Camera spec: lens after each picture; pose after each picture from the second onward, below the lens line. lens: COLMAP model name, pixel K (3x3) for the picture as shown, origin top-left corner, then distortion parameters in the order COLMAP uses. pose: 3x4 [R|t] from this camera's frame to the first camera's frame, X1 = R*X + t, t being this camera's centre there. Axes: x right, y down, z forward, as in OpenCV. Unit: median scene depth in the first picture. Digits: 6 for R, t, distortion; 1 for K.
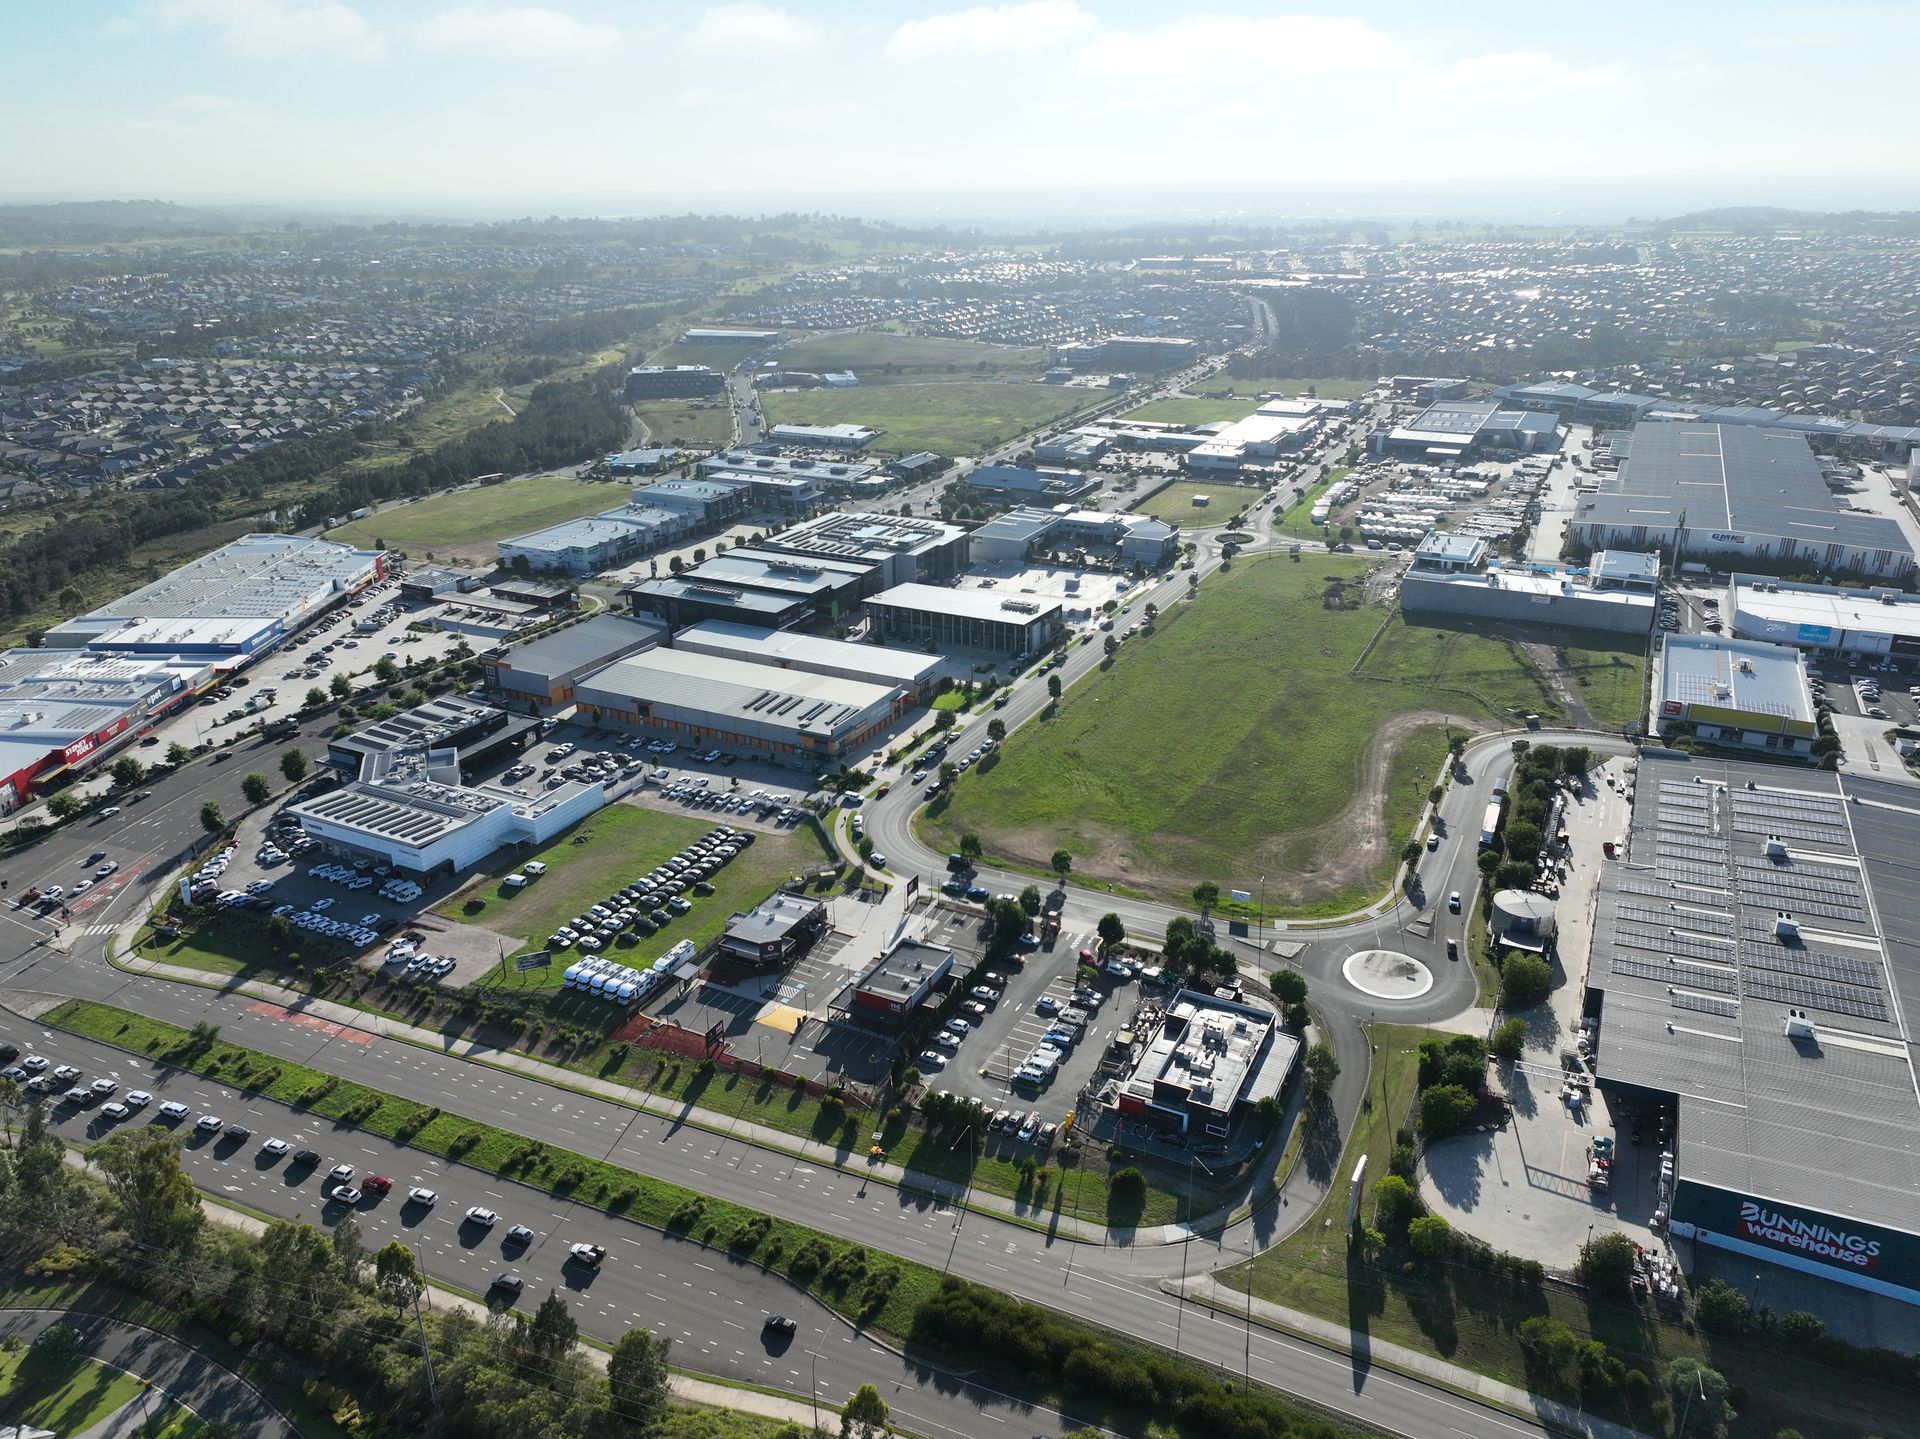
lens RADIAL K [[1366.2, 0, 961.1], [0, 1366.2, 717.5], [0, 0, 1]] dist [0.002452, 0.025520]
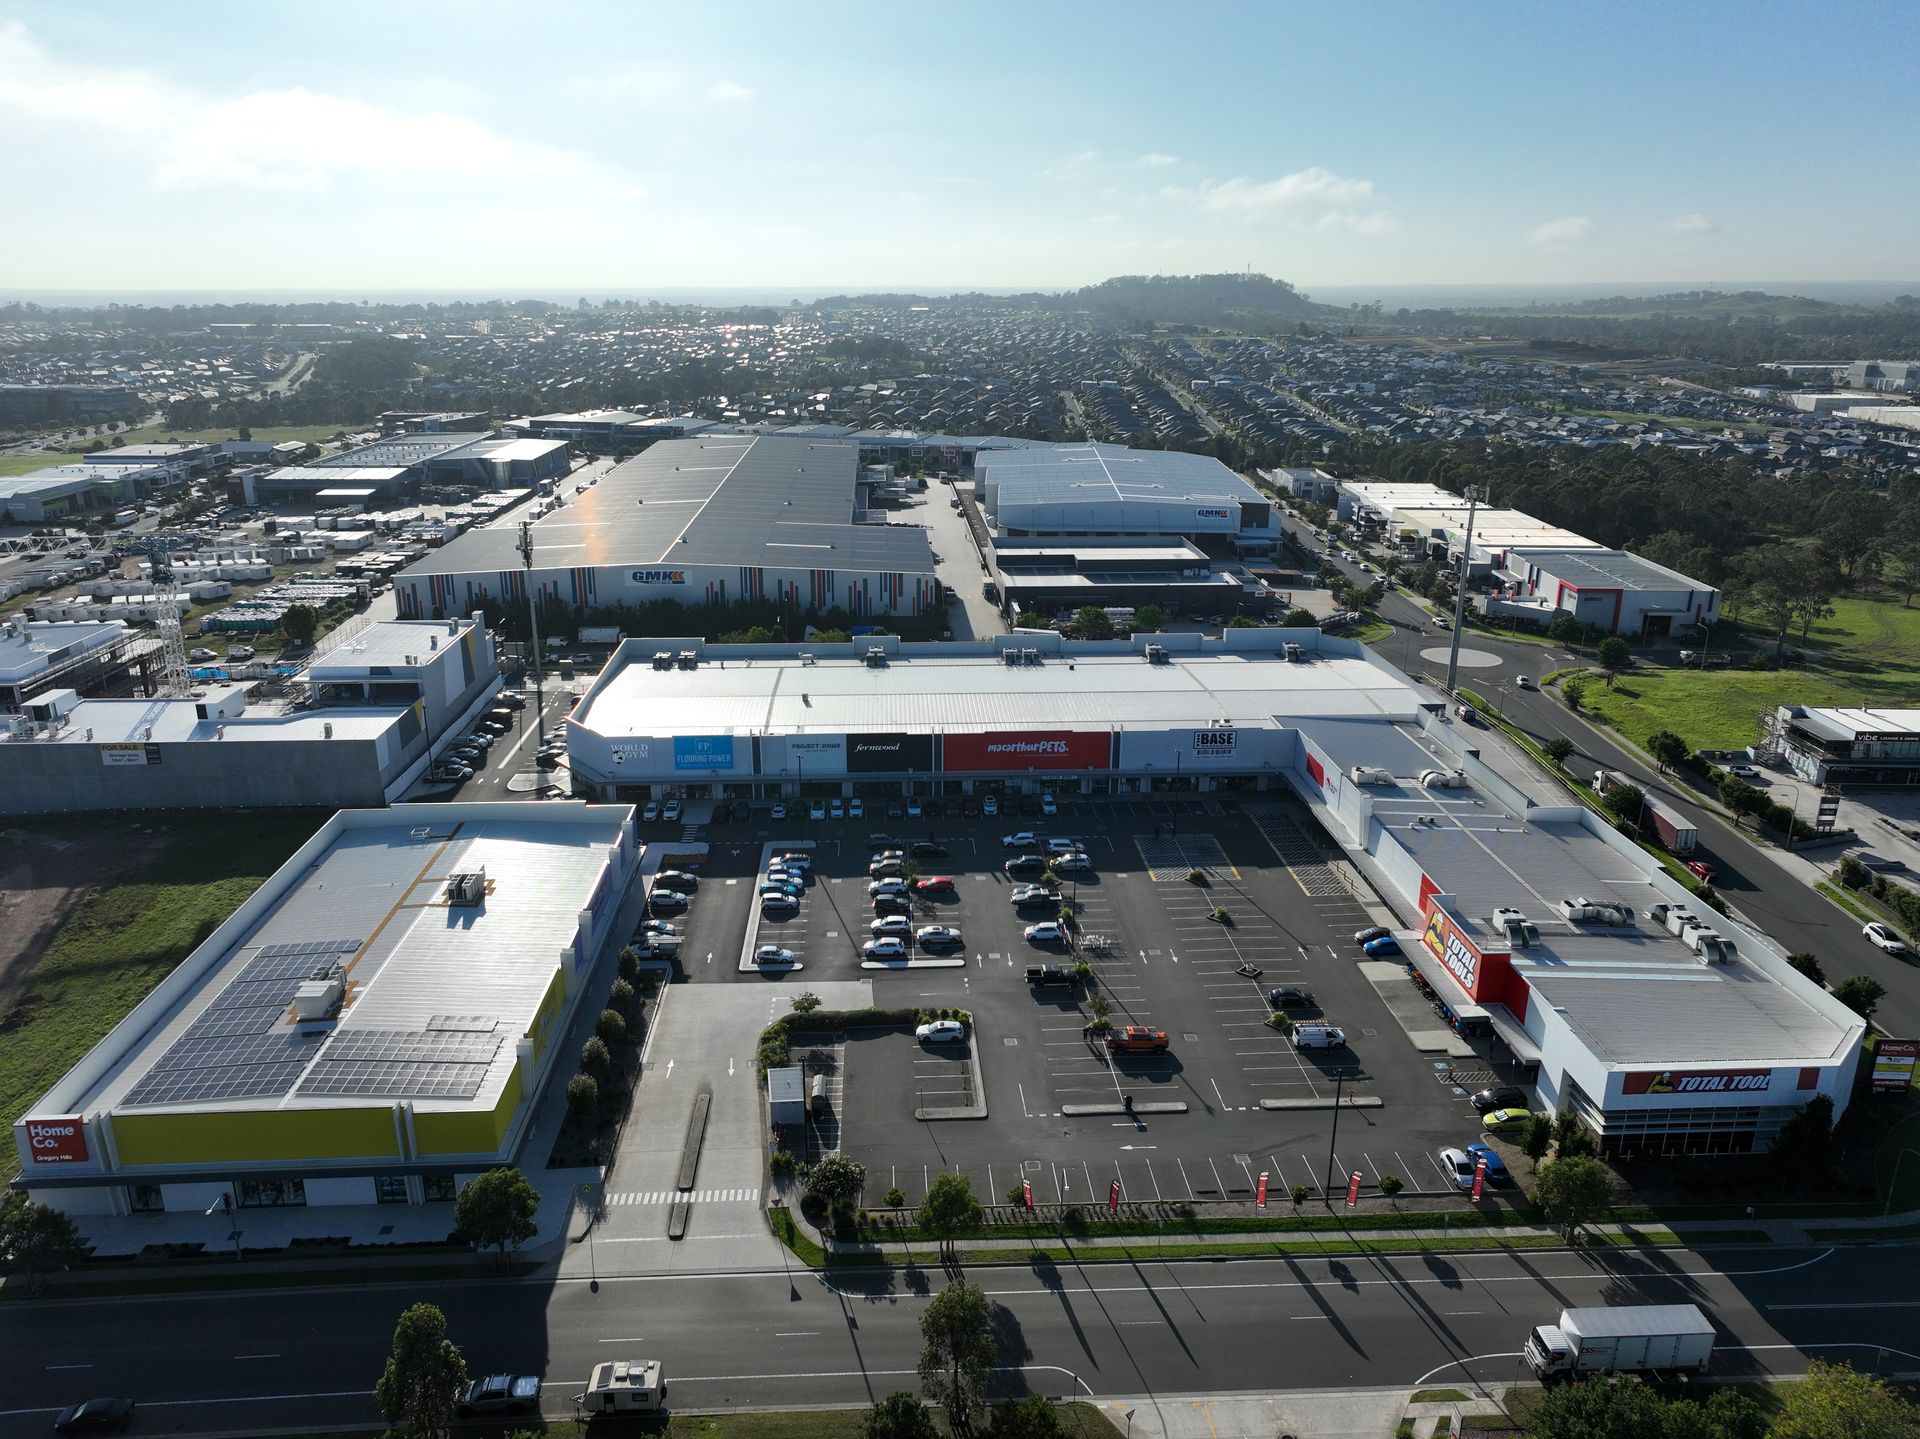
lens RADIAL K [[1366.2, 0, 961.1], [0, 1366.2, 717.5], [0, 0, 1]] dist [0.002452, 0.025520]
pose [[0.868379, -0.142501, 0.474985, 0.414282], [0.177031, 0.983793, -0.028503, -0.038825], [-0.463225, 0.108838, 0.879532, 0.482540]]
